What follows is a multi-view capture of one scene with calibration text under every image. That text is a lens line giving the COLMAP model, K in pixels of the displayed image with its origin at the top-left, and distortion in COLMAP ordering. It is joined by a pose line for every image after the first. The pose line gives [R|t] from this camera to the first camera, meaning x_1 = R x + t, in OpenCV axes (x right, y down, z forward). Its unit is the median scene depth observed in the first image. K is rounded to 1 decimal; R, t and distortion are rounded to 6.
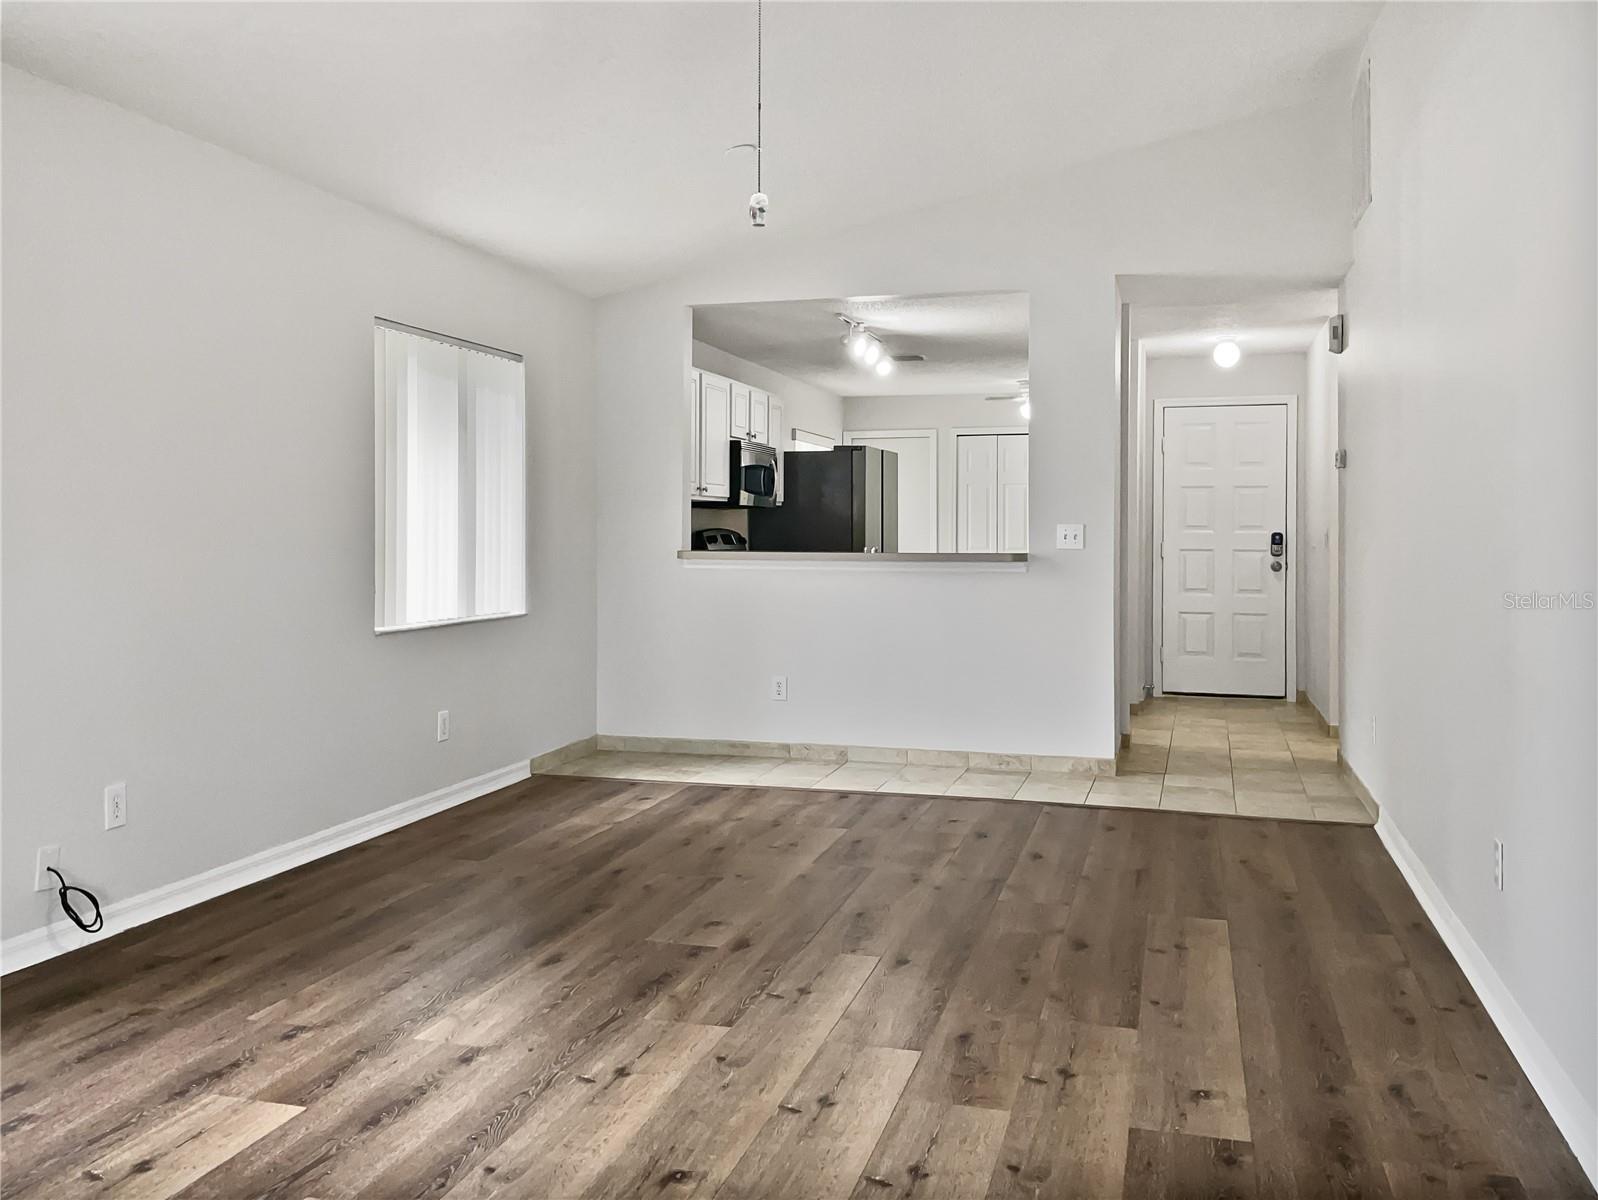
lens RADIAL K [[1382.2, 0, 790.6], [0, 1382.2, 596.9], [0, 0, 1]] dist [0.088571, -0.149873]
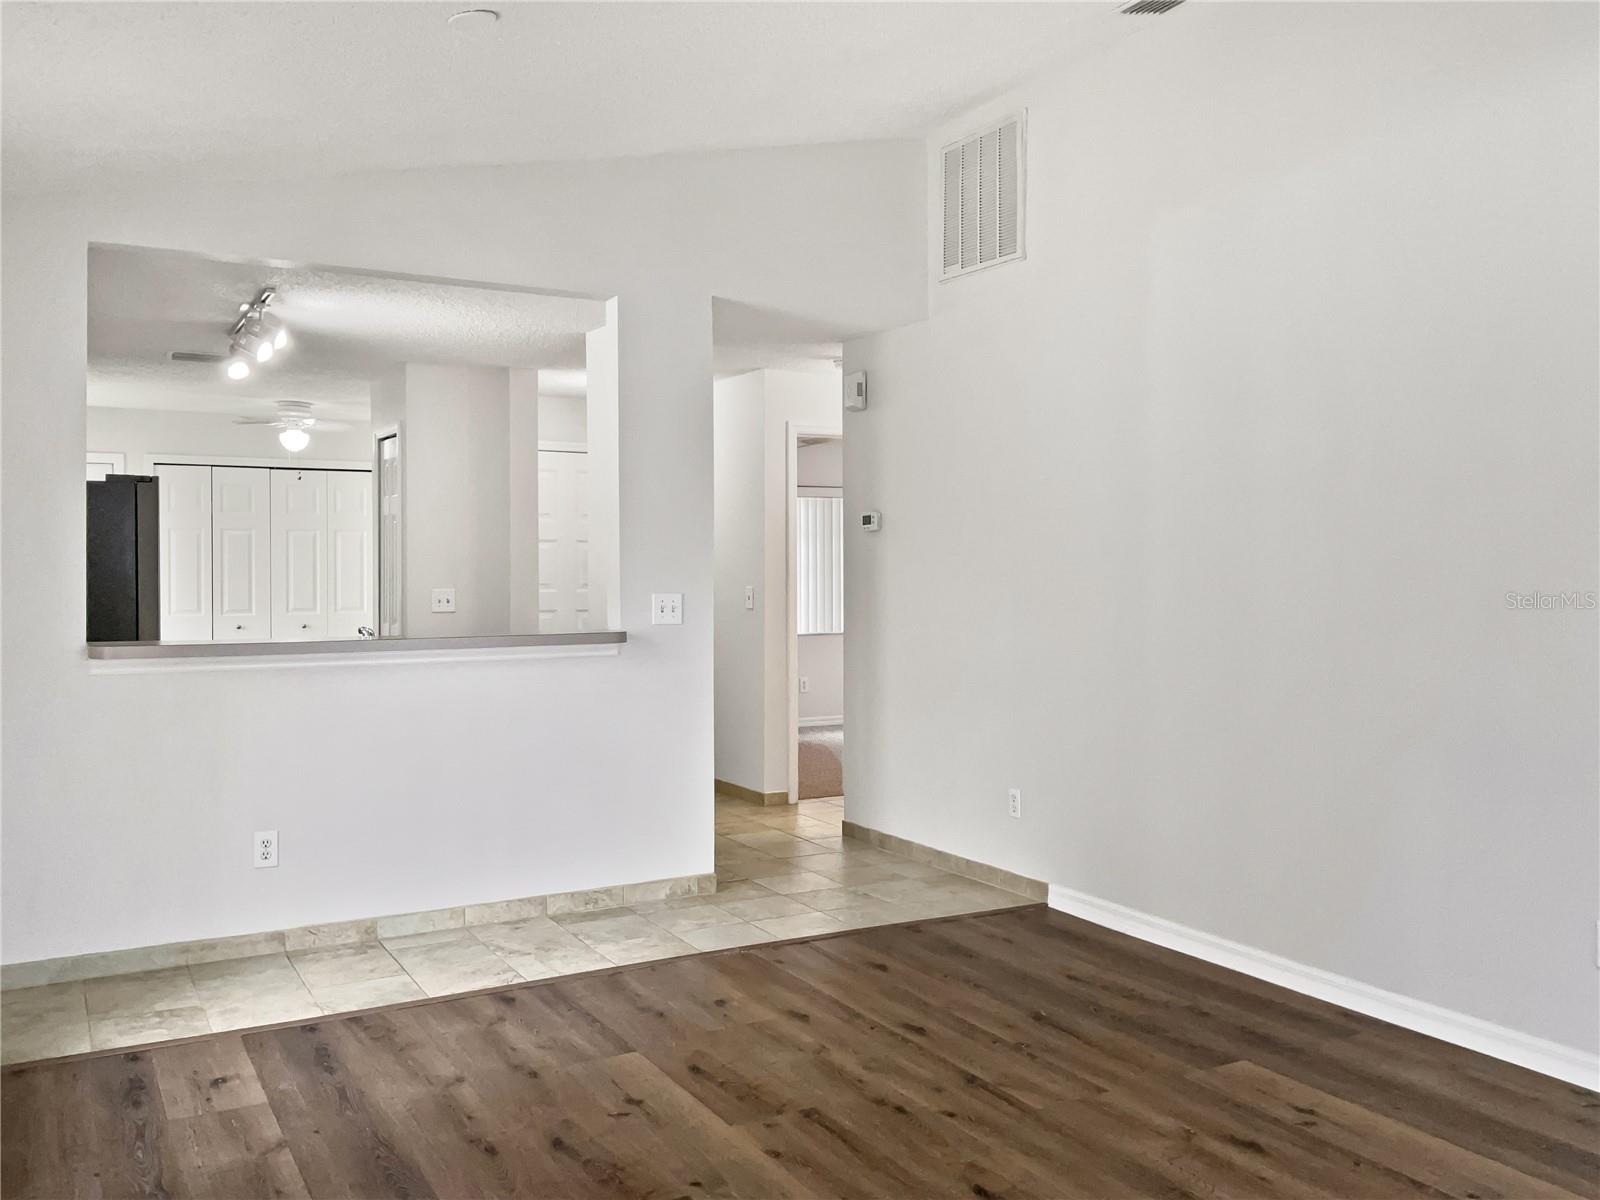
lens RADIAL K [[1383.9, 0, 809.2], [0, 1383.9, 592.9], [0, 0, 1]] dist [0.088571, -0.149873]
pose [[0.694895, -0.019428, 0.718849, -0.319904], [0.039953, 0.999134, -0.011618, -0.039262], [-0.718001, 0.036794, 0.695069, 0.364577]]
